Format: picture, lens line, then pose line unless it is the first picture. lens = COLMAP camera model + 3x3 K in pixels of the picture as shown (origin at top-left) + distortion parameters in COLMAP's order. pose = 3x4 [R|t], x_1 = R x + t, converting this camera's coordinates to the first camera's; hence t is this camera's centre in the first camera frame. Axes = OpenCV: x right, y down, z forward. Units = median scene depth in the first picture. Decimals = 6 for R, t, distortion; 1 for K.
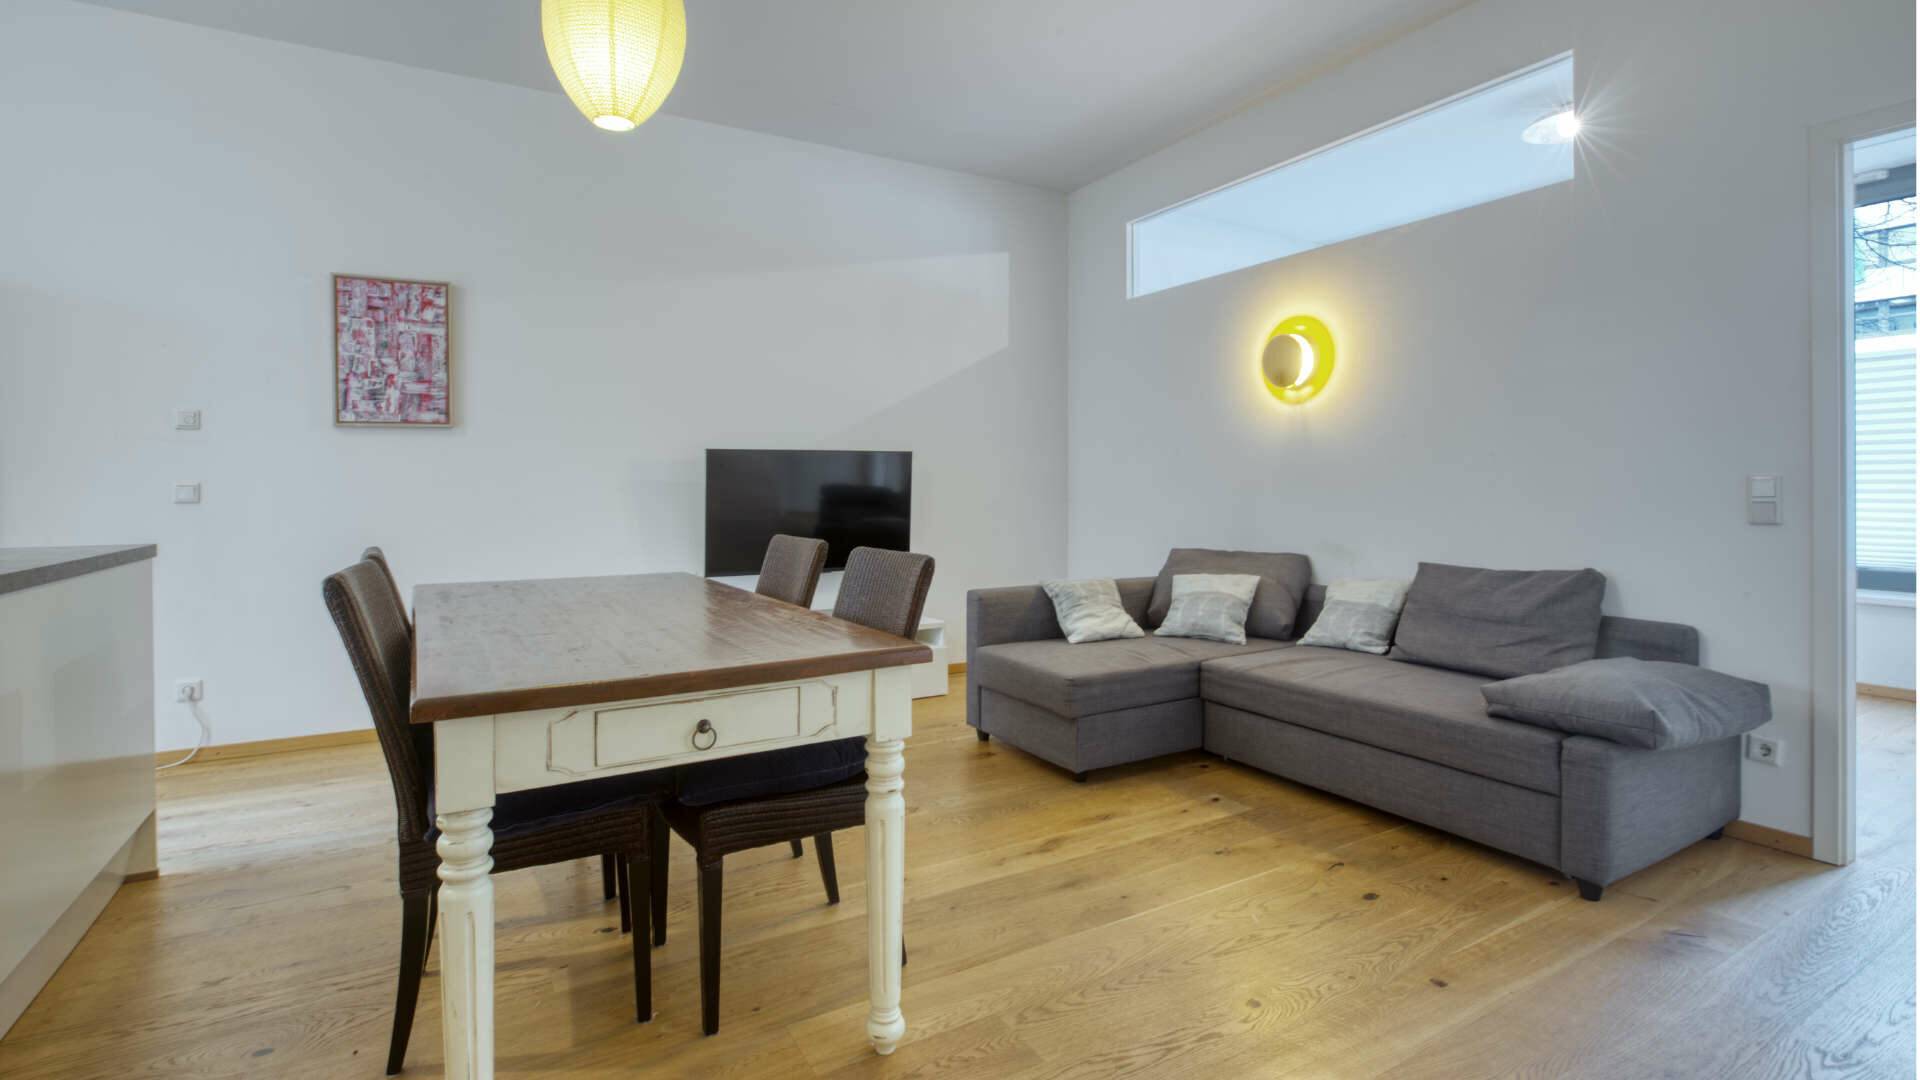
lens RADIAL K [[881.1, 0, 967.1], [0, 881.1, 488.7], [0, 0, 1]] dist [-0.029894, 0.007263]
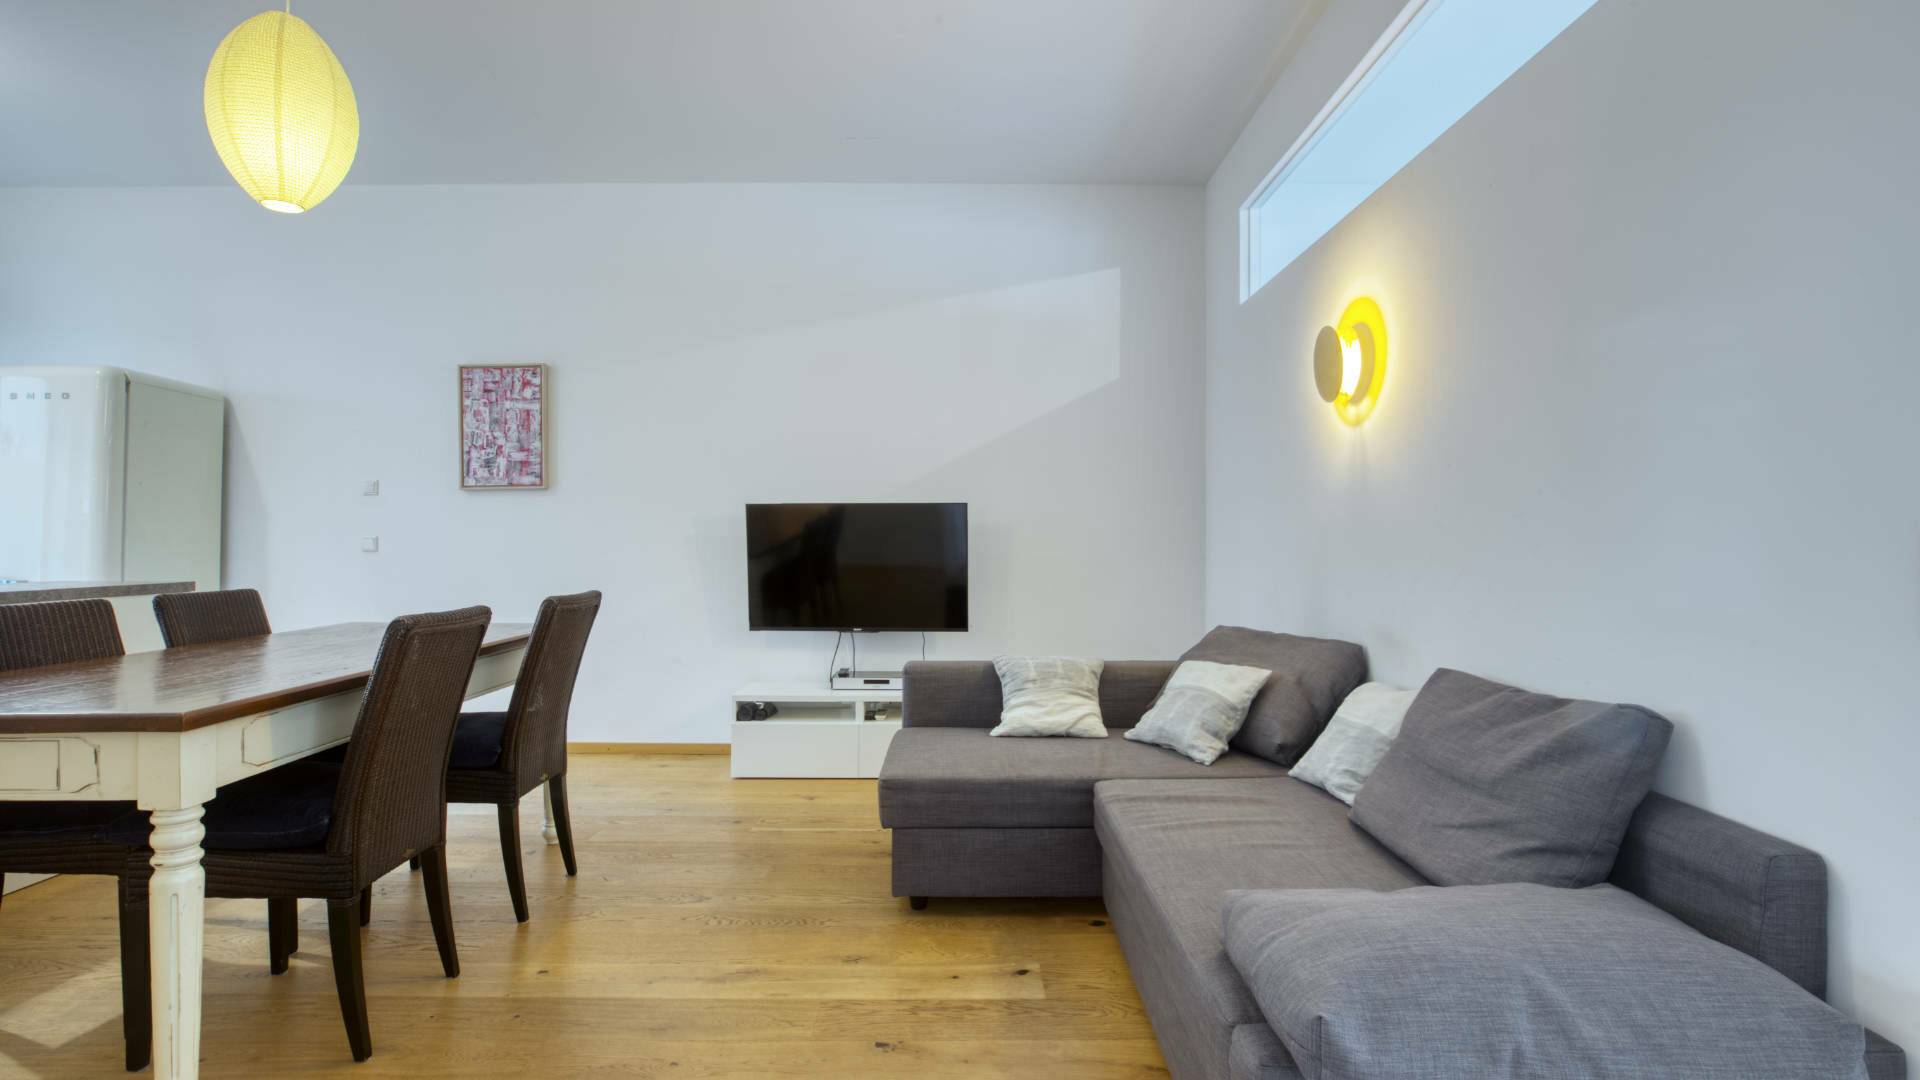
lens RADIAL K [[881.1, 0, 961.6], [0, 881.1, 539.8], [0, 0, 1]] dist [-0.029894, 0.007263]
pose [[0.870280, 0.003664, -0.492545, 0.615769], [-0.007001, 0.999963, -0.004931, -0.000750], [0.492508, 0.007739, 0.870273, 0.348835]]
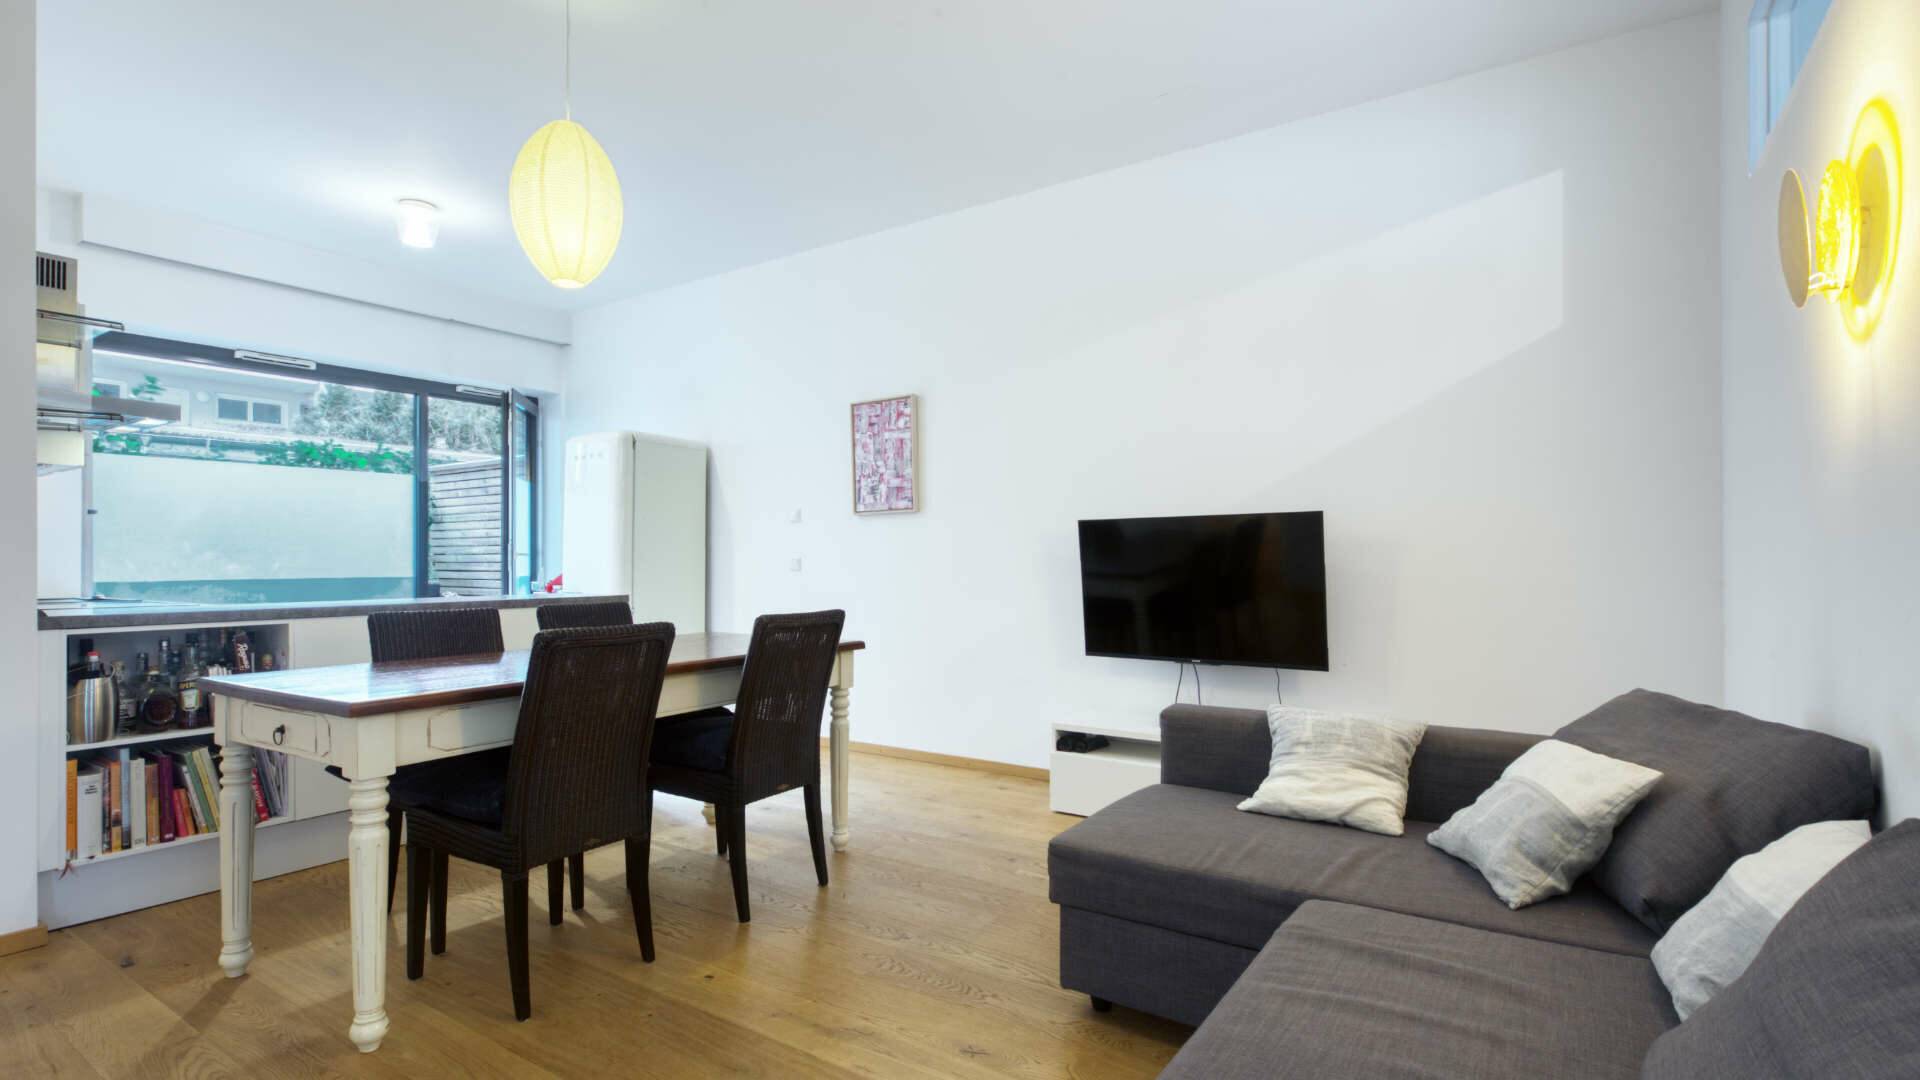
lens RADIAL K [[881.1, 0, 974.0], [0, 881.1, 564.9], [0, 0, 1]] dist [-0.029894, 0.007263]
pose [[0.448201, 0.004749, -0.893920, 0.738960], [-0.000589, 0.999987, 0.005017, -0.002130], [0.893933, -0.001722, 0.448198, 0.688978]]
